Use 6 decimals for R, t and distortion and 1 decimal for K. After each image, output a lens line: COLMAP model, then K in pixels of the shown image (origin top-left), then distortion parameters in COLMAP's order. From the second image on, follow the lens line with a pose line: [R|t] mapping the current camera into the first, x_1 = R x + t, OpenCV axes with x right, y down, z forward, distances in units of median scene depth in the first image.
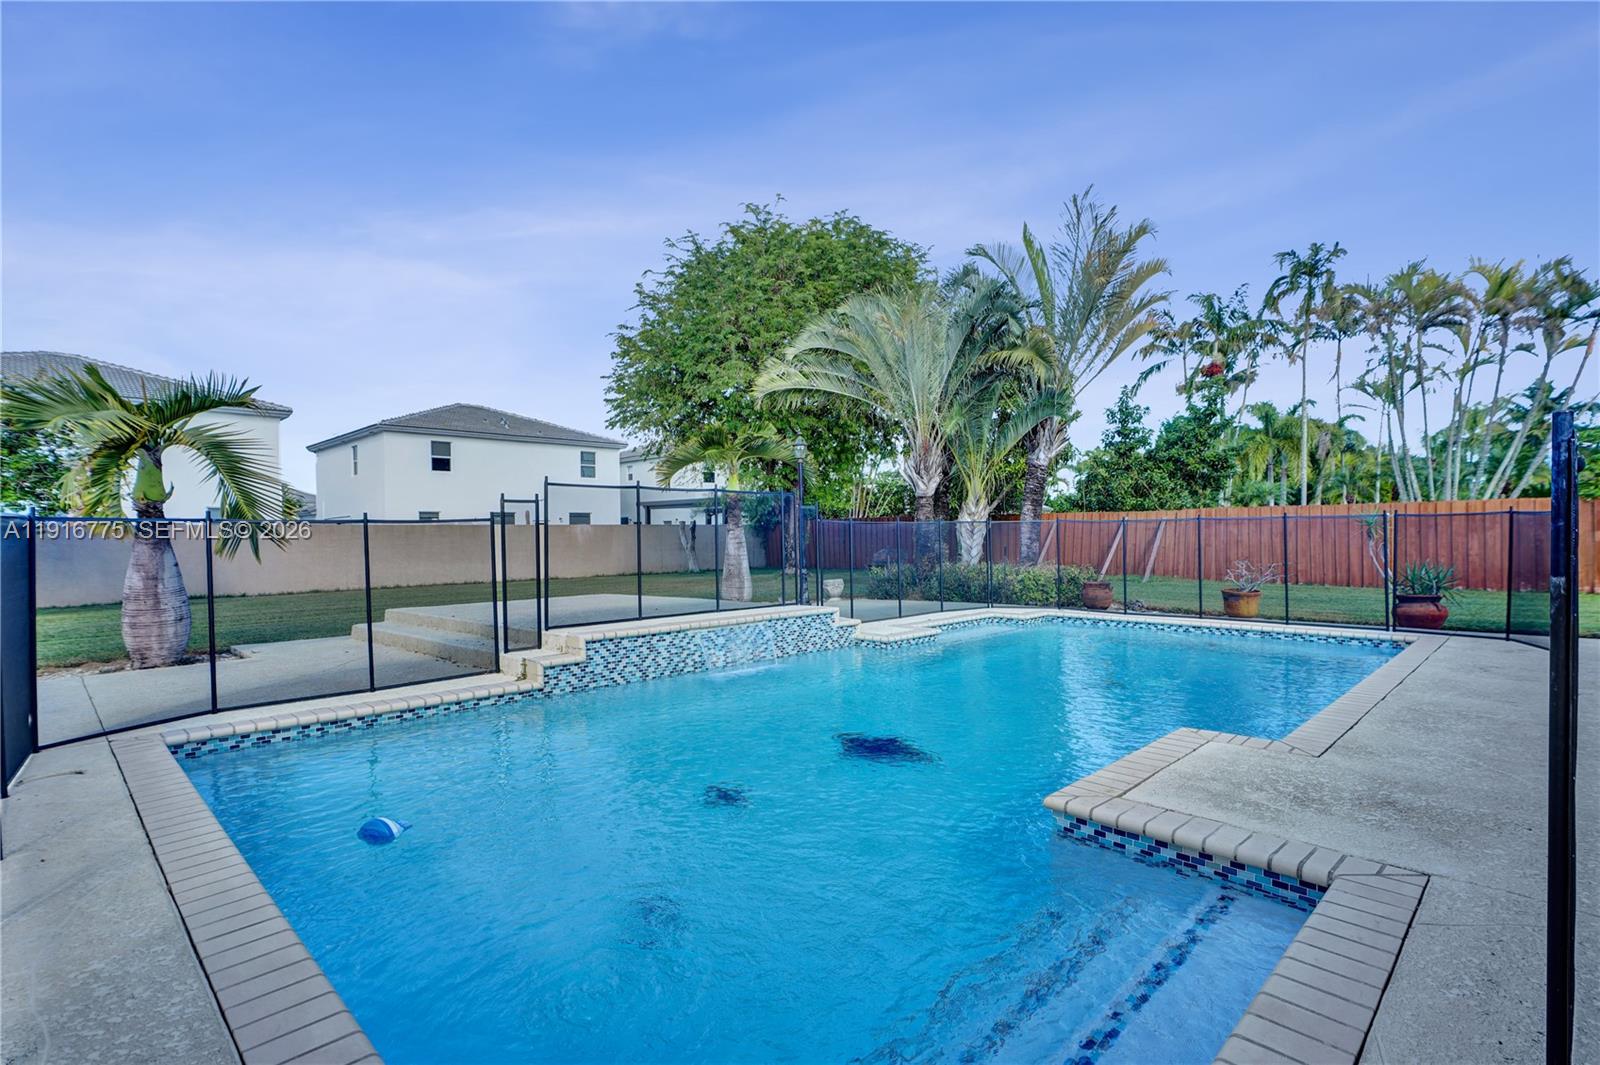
lens RADIAL K [[773.4, 0, 802.2], [0, 773.4, 530.7], [0, 0, 1]] dist [0.000512, 0.000085]
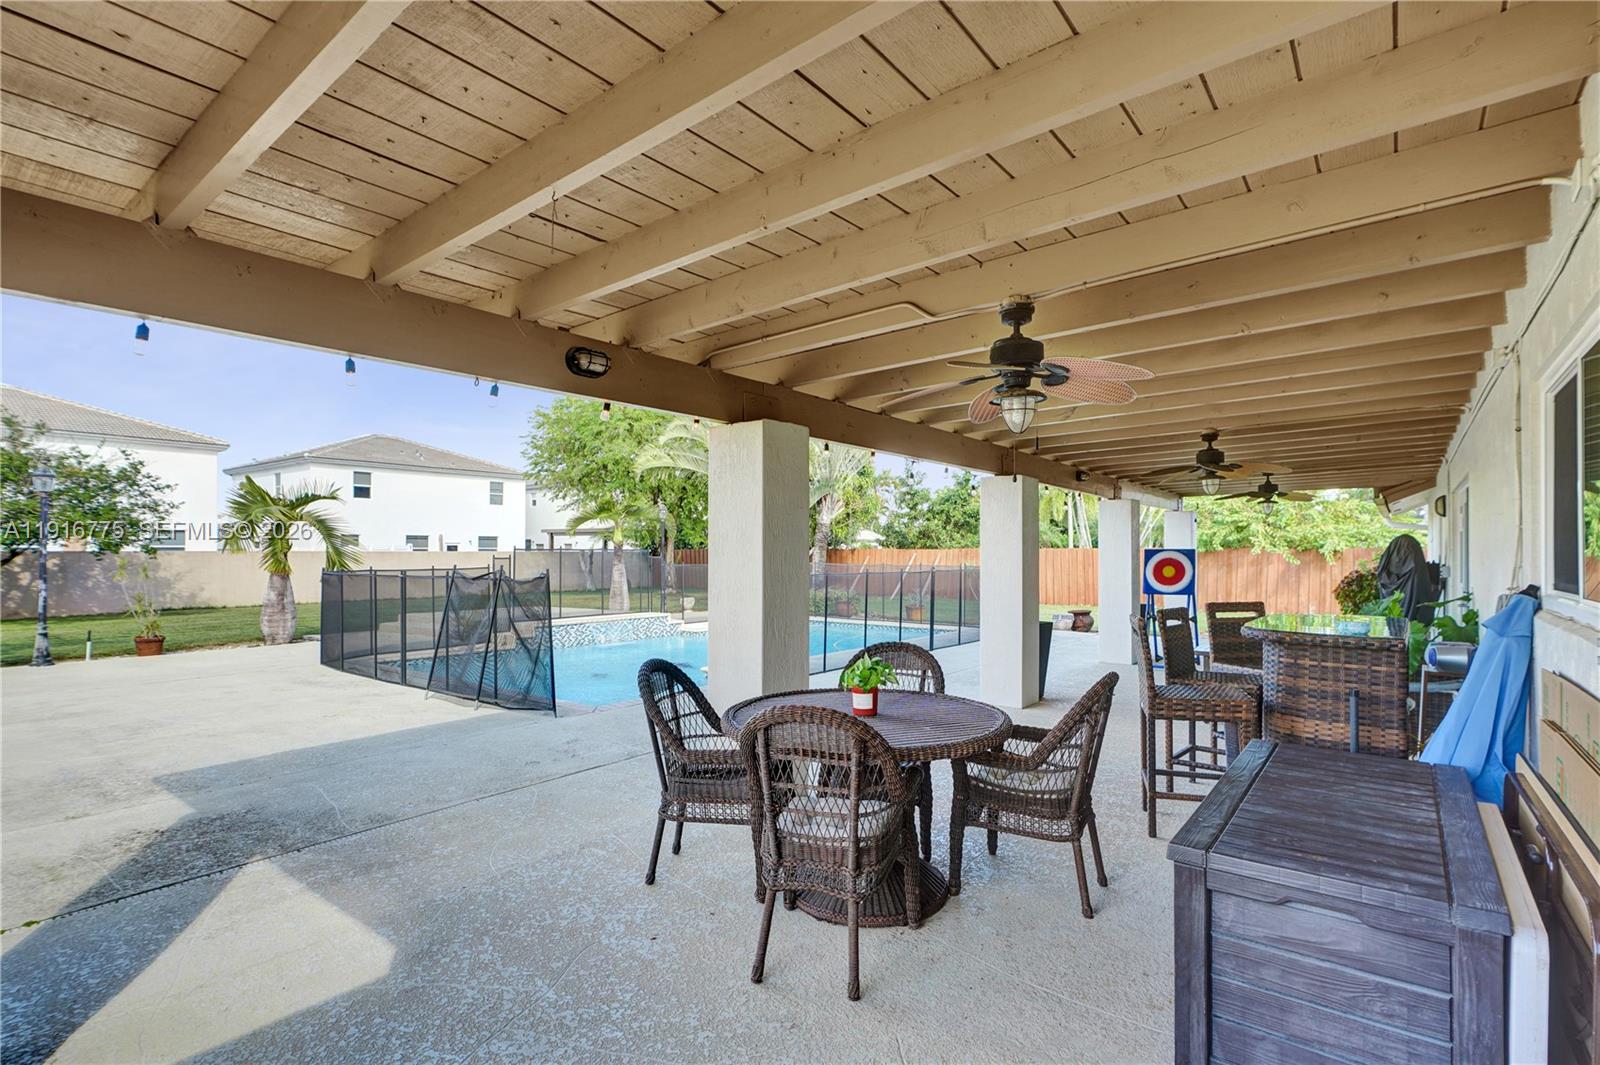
lens RADIAL K [[773.4, 0, 797.6], [0, 773.4, 544.4], [0, 0, 1]] dist [0.000512, 0.000085]
pose [[0.992699, 0.015600, 0.119607, 0.059190], [-0.014989, 0.999870, -0.006008, -0.027446], [-0.119685, 0.004171, 0.992803, -0.407494]]
